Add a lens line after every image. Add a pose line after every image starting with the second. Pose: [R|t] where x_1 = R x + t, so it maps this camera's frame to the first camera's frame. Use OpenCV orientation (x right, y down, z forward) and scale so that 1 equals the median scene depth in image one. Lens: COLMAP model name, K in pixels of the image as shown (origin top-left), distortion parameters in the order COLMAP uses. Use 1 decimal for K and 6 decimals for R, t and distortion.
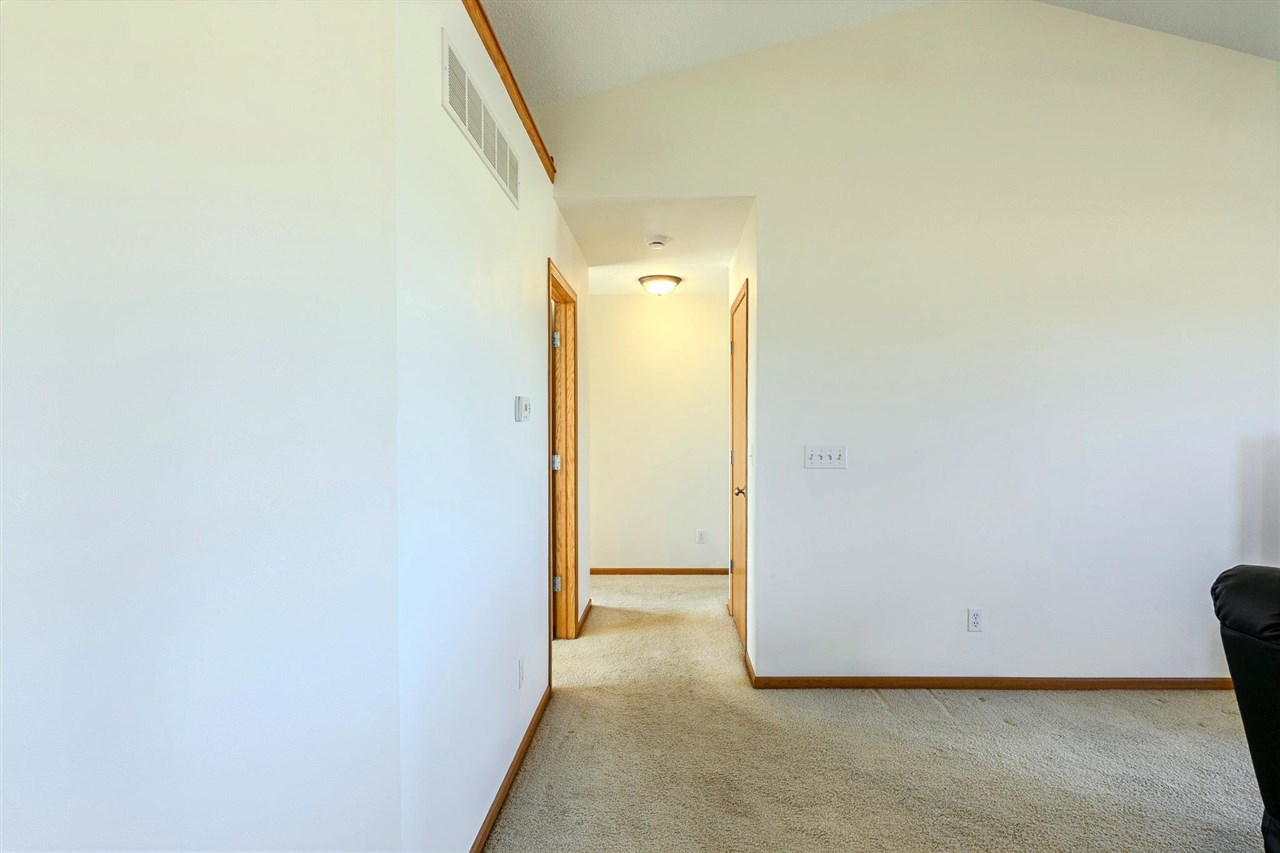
lens RADIAL K [[633.3, 0, 641.1], [0, 633.3, 435.2], [0, 0, 1]] dist [0.000139, -0.000249]
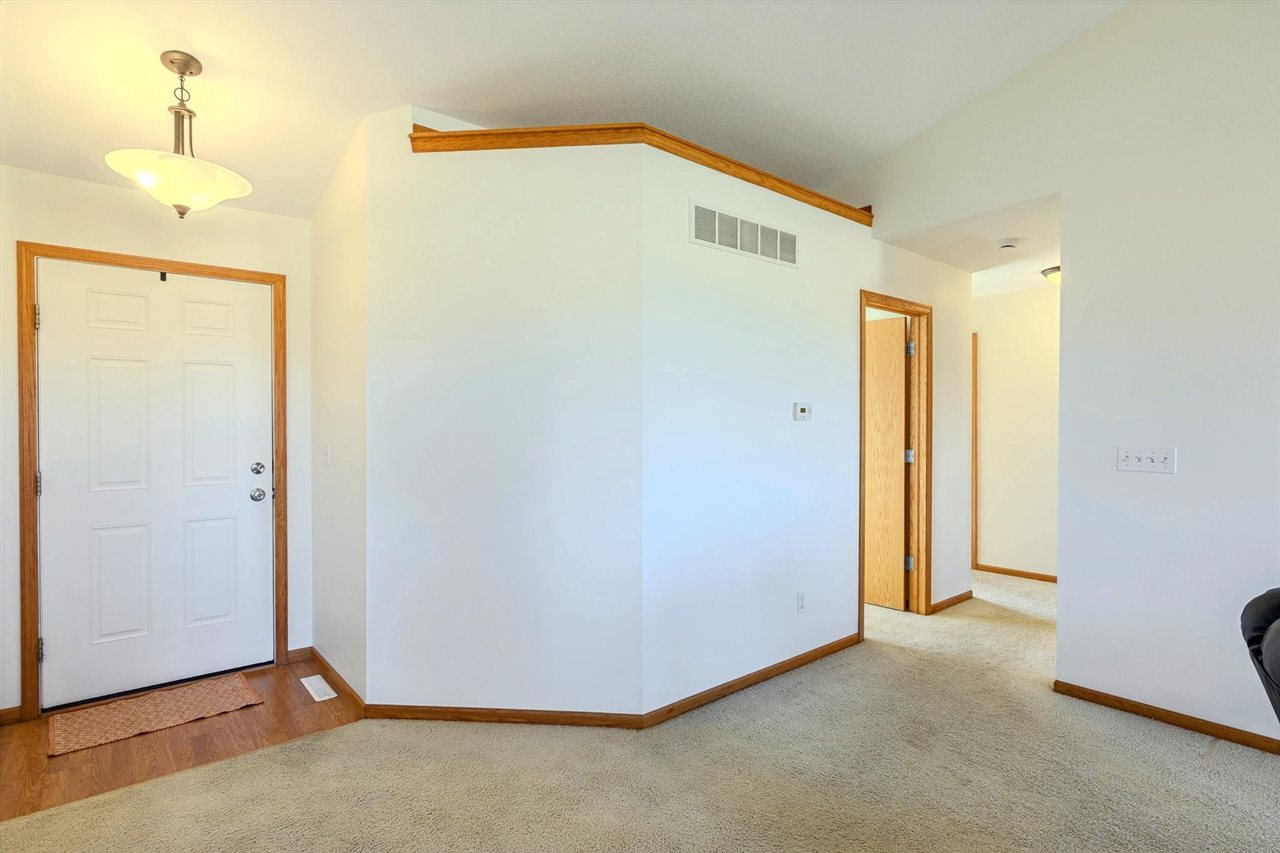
lens RADIAL K [[633.3, 0, 642.8], [0, 633.3, 424.7], [0, 0, 1]] dist [0.000139, -0.000249]
pose [[0.652792, 0.004575, -0.757524, 0.415402], [-0.015037, 0.999863, -0.006919, 0.001405], [0.757388, 0.015908, 0.652771, -0.109547]]
